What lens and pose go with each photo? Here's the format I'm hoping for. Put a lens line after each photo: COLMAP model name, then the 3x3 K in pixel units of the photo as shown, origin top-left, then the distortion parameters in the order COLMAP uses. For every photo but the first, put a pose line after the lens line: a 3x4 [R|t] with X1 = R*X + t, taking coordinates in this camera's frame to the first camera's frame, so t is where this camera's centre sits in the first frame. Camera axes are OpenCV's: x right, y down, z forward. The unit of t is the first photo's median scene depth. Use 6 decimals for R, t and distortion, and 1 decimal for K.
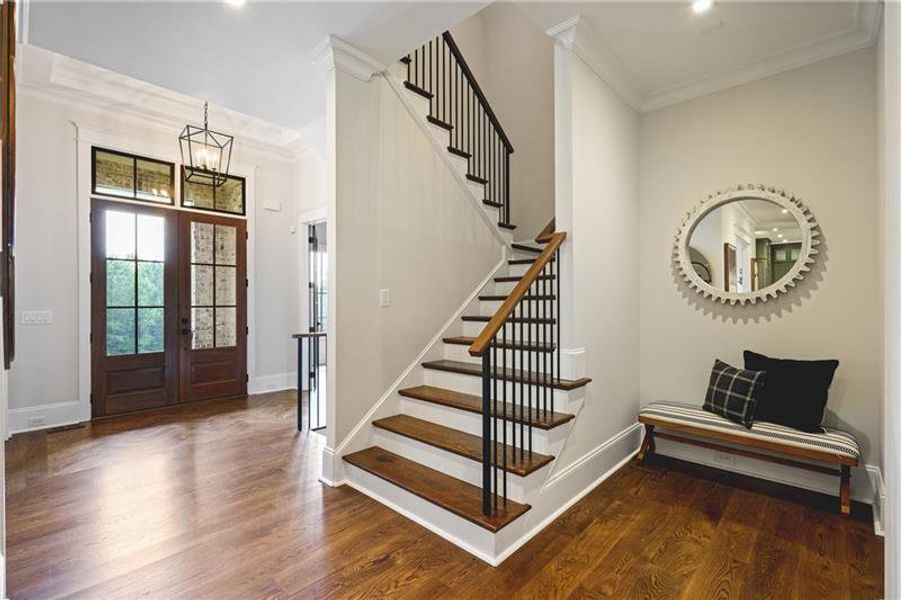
lens RADIAL K [[398.8, 0, 453.5], [0, 398.8, 302.5], [0, 0, 1]] dist [-0.001825, -0.001126]
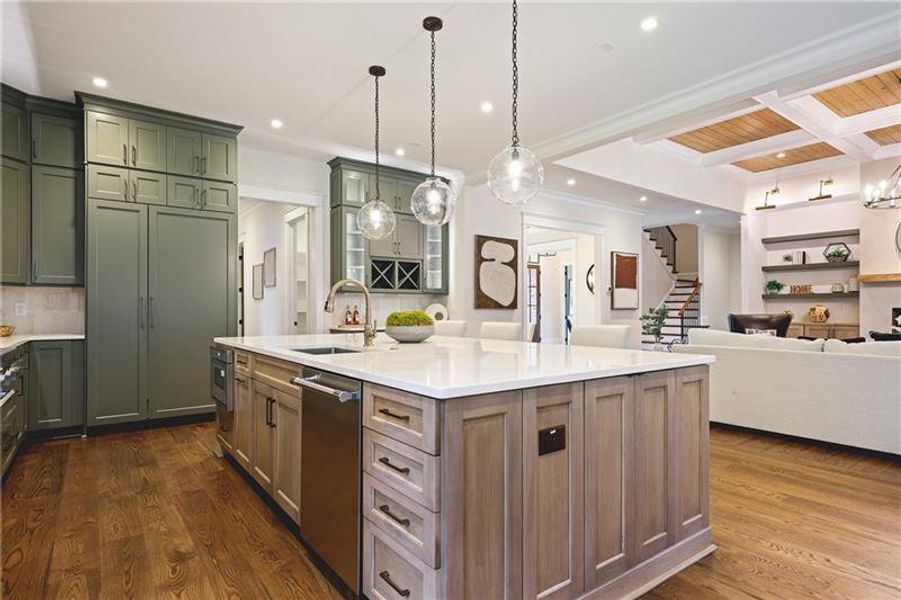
lens RADIAL K [[492.6, 0, 452.8], [0, 492.6, 305.1], [0, 0, 1]] dist [0.001040, -0.001509]
pose [[0.983514, 0.000549, -0.180832, -0.884656], [-0.001101, 0.999995, -0.002950, 0.024695], [0.180830, 0.003100, 0.983510, -2.968393]]
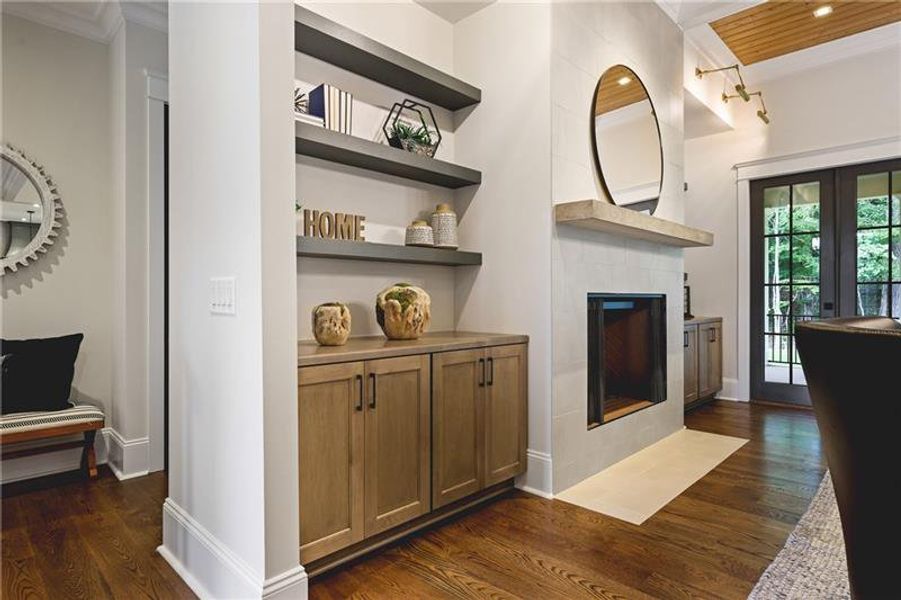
lens RADIAL K [[492.6, 0, 449.0], [0, 492.6, 298.5], [0, 0, 1]] dist [0.001040, -0.001509]
pose [[0.029737, 0.000101, 0.999558, -0.231382], [-0.002815, 0.999996, -0.000017, 0.042740], [-0.999554, -0.002813, 0.029737, 0.012305]]
